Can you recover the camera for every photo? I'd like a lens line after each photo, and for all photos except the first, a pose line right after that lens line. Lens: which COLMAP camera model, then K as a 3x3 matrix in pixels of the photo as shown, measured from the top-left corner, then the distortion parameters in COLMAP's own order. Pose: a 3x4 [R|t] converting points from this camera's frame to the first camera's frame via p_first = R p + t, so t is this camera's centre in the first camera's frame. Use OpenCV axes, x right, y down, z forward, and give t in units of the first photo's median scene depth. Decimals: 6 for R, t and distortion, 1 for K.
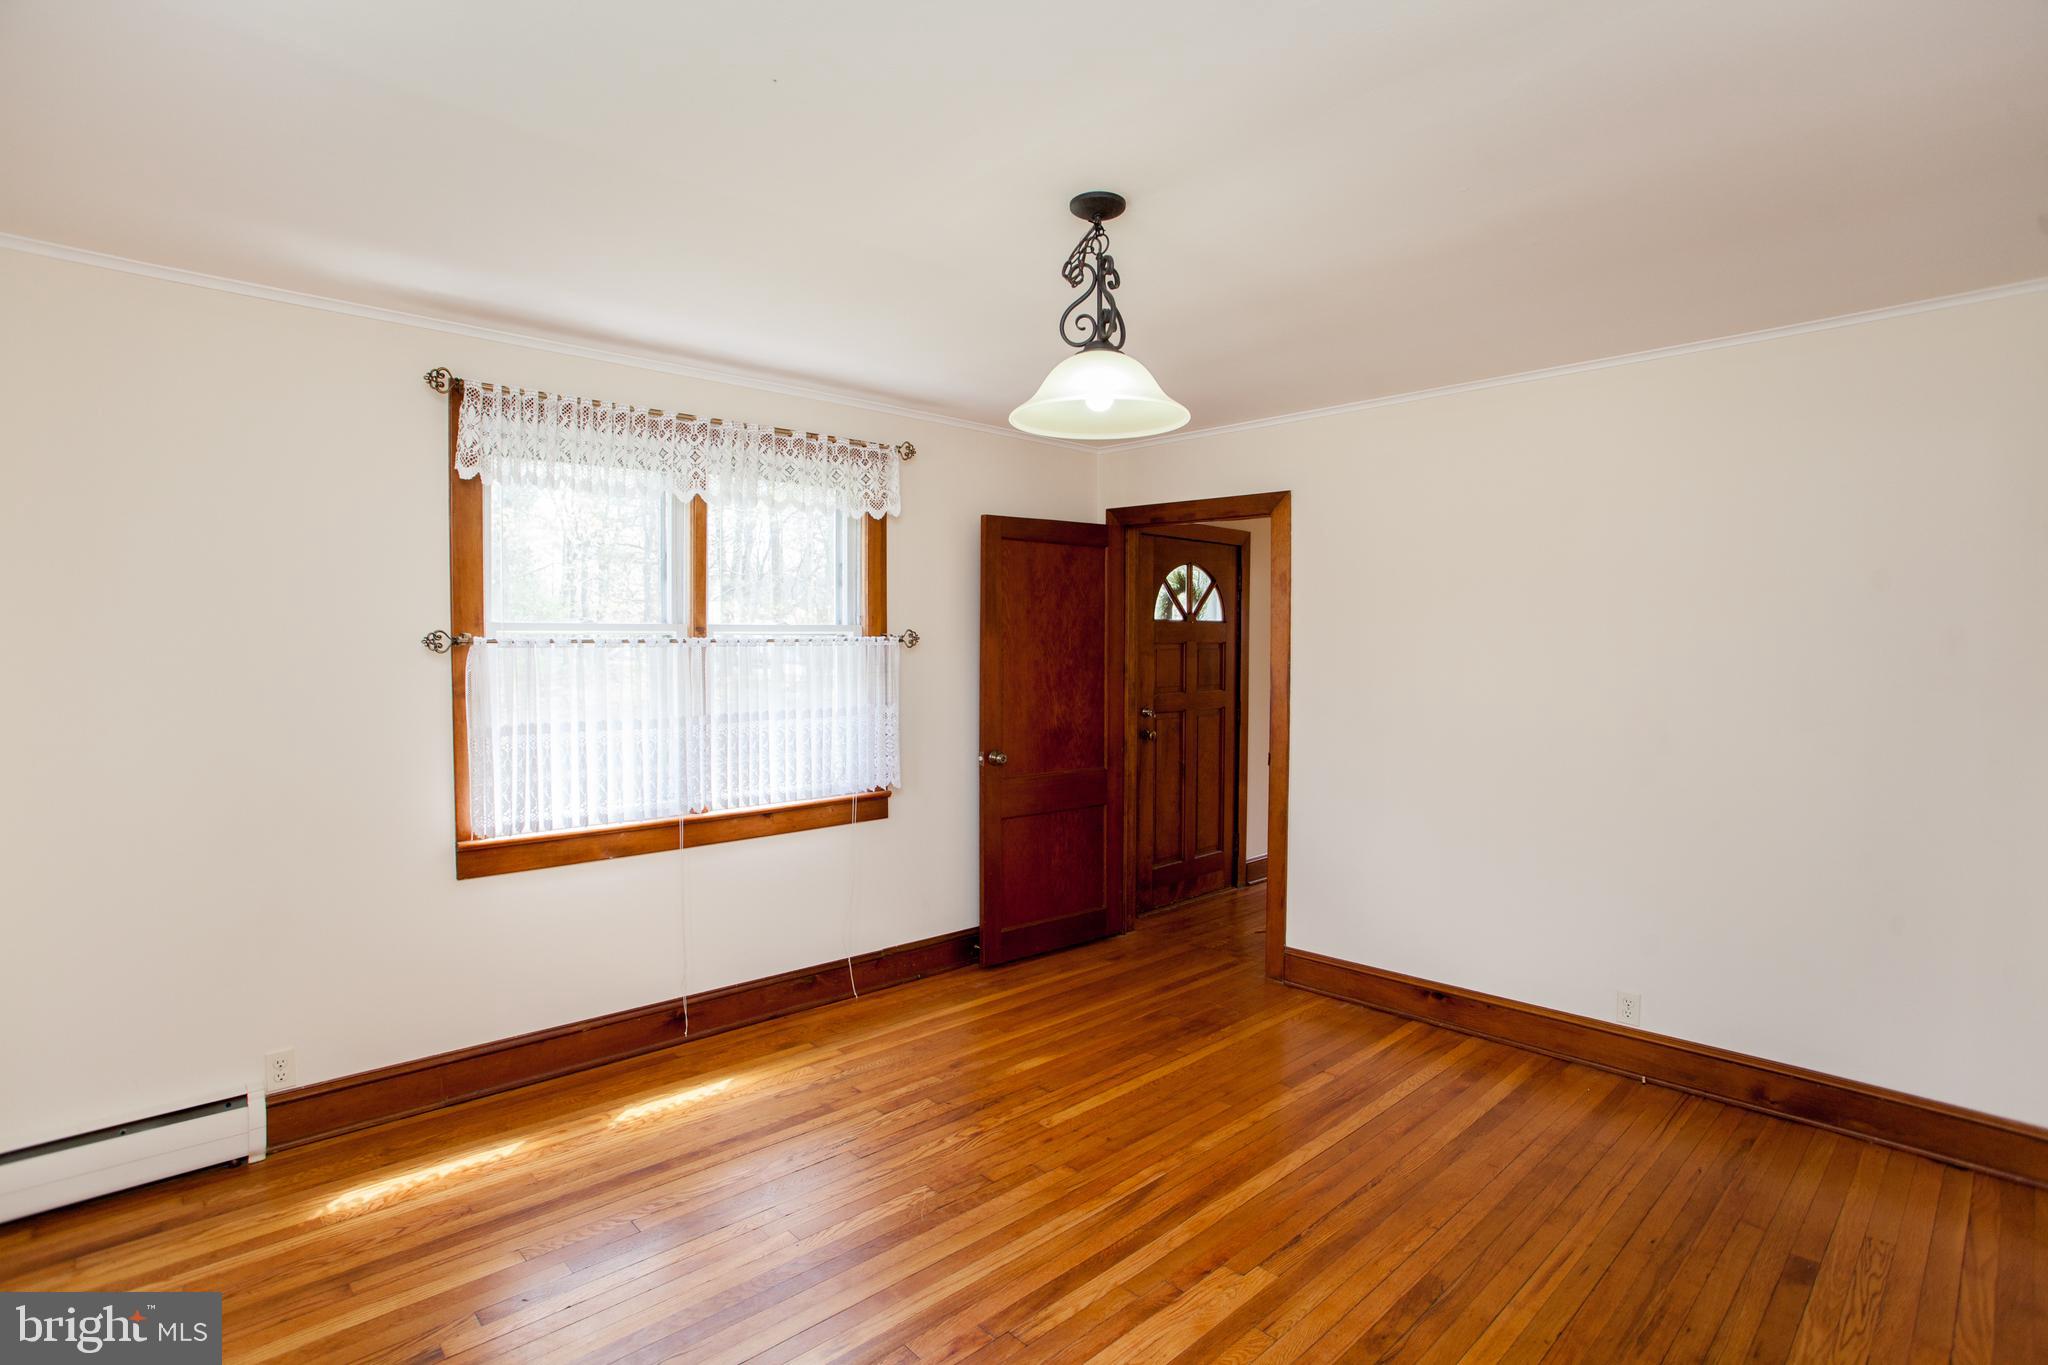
lens RADIAL K [[988.9, 0, 1034.0], [0, 988.9, 676.5], [0, 0, 1]] dist [-0.076862, 0.027891]
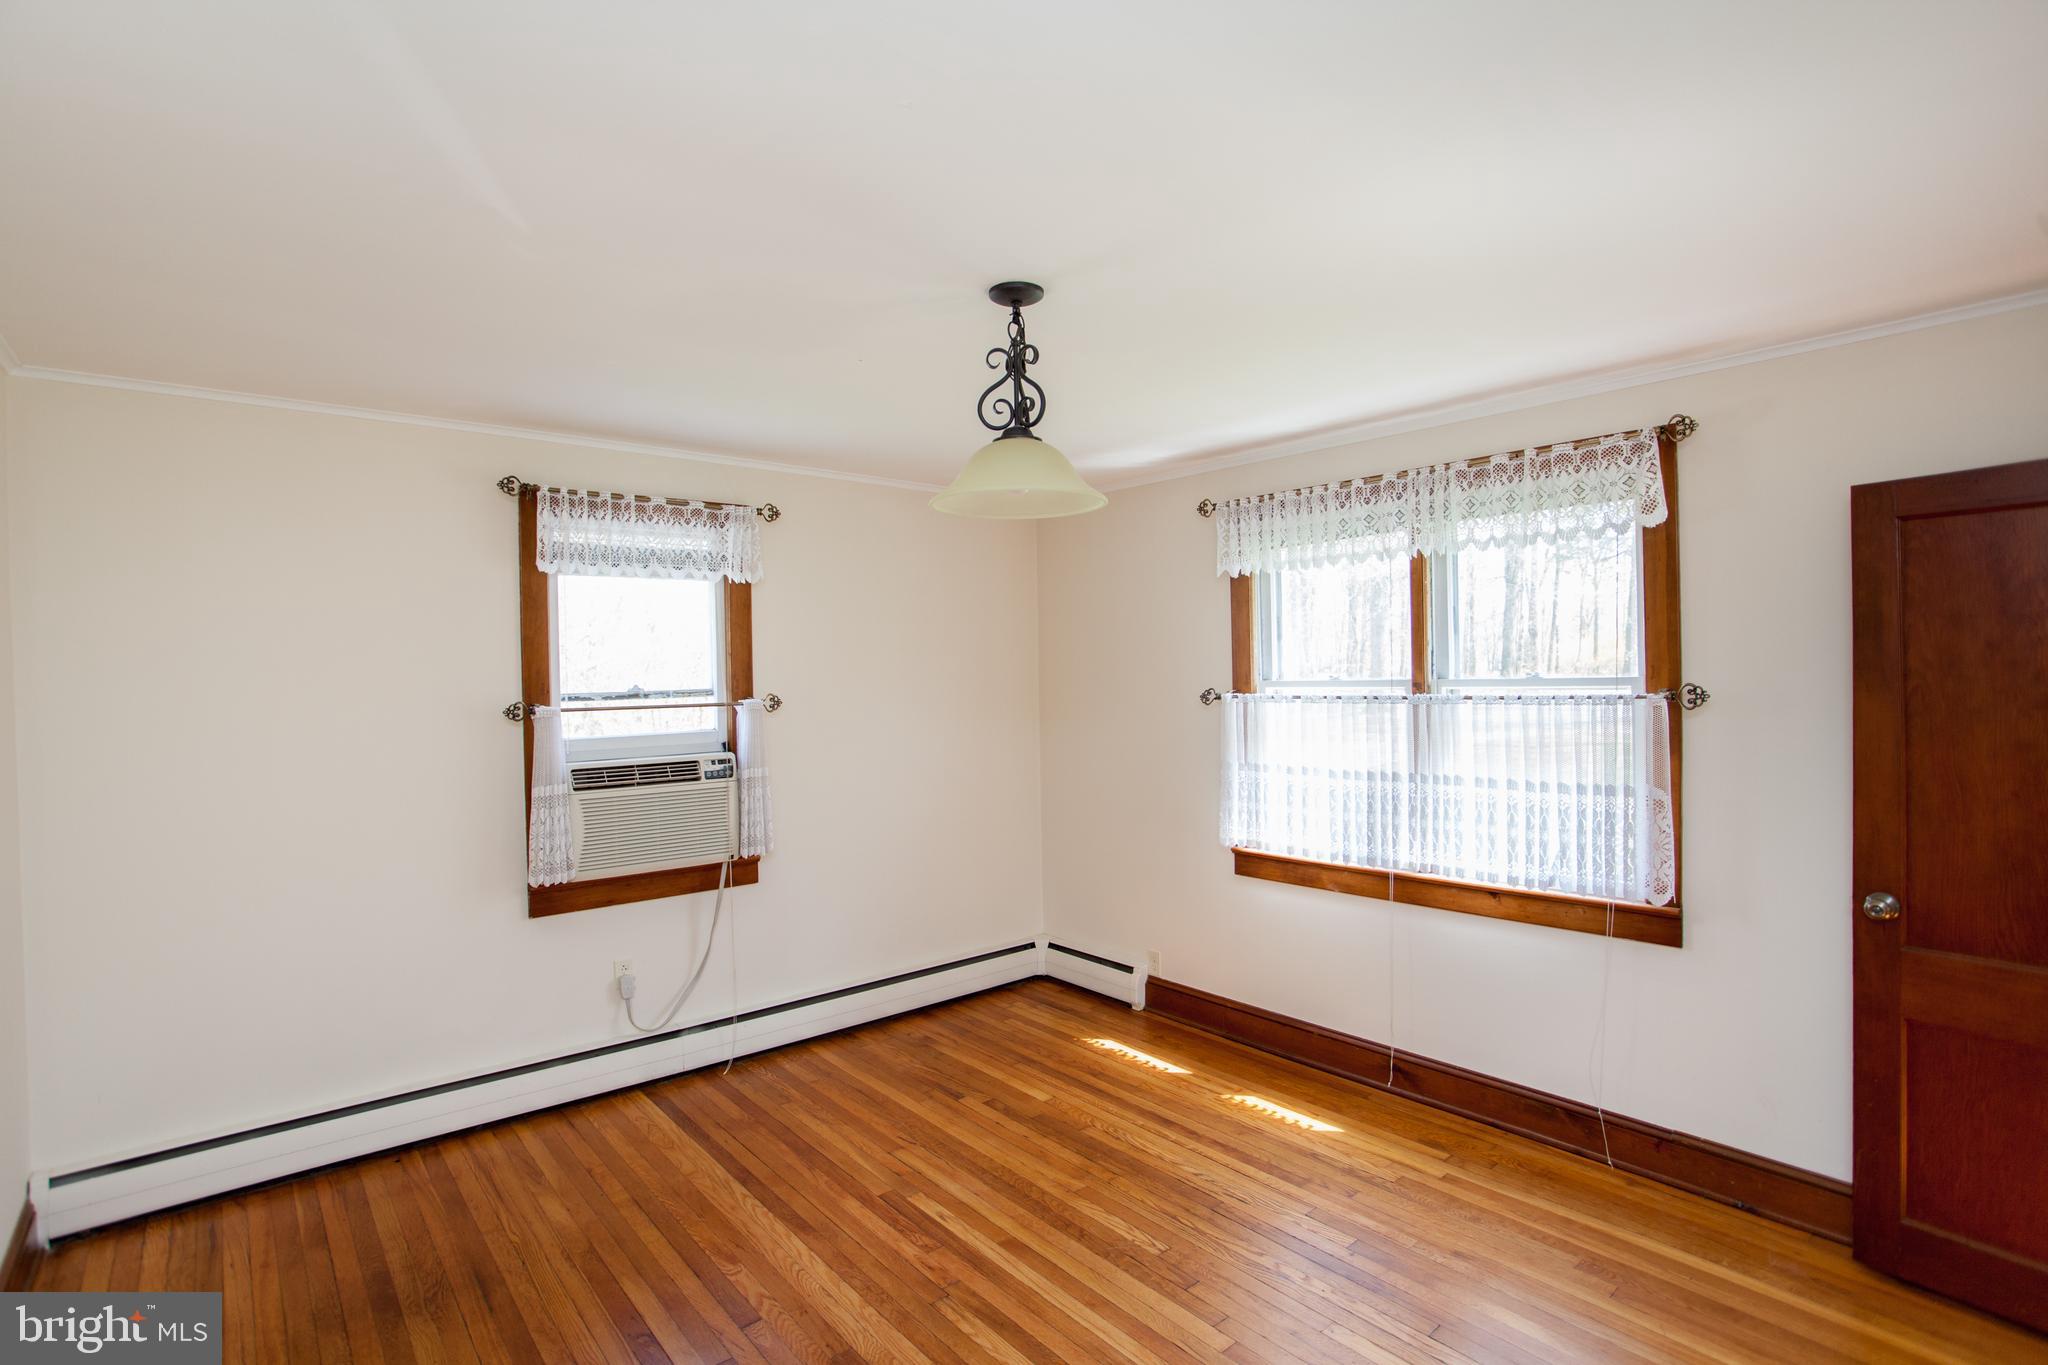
lens RADIAL K [[998.2, 0, 1016.5], [0, 998.2, 675.2], [0, 0, 1]] dist [-0.078315, 0.028710]
pose [[-0.068568, -0.000021, -0.997646, 0.743093], [-0.022139, 0.999754, 0.001501, -0.055807], [0.997401, 0.022190, -0.068551, 0.732810]]
